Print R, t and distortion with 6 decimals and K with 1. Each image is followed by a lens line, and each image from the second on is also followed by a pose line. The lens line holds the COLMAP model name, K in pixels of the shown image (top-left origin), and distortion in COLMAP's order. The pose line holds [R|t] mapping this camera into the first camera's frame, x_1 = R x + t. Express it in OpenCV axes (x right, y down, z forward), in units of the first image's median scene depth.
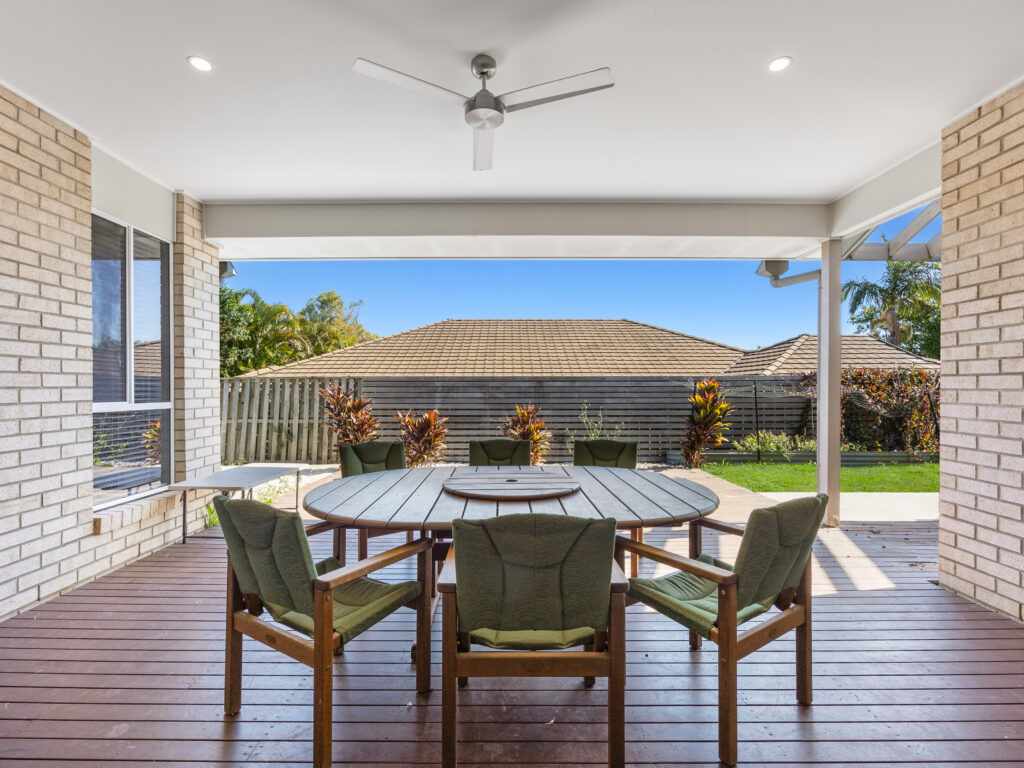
lens RADIAL K [[468.9, 0, 510.8], [0, 468.9, 391.3], [0, 0, 1]] dist [-0.002063, 0.000155]
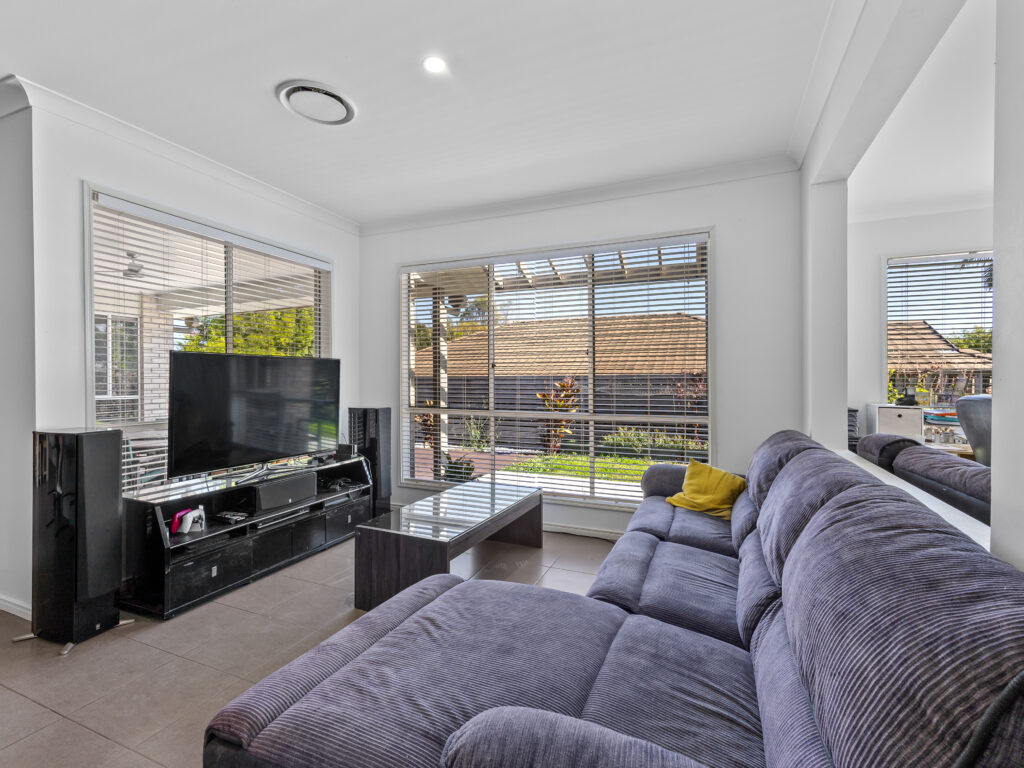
lens RADIAL K [[468.9, 0, 510.4], [0, 468.9, 385.0], [0, 0, 1]] dist [-0.002063, 0.000155]
pose [[0.912498, 0.004927, -0.409051, 1.569815], [-0.002625, 0.999977, 0.006190, -0.039385], [0.409072, -0.004575, 0.912491, -0.194851]]
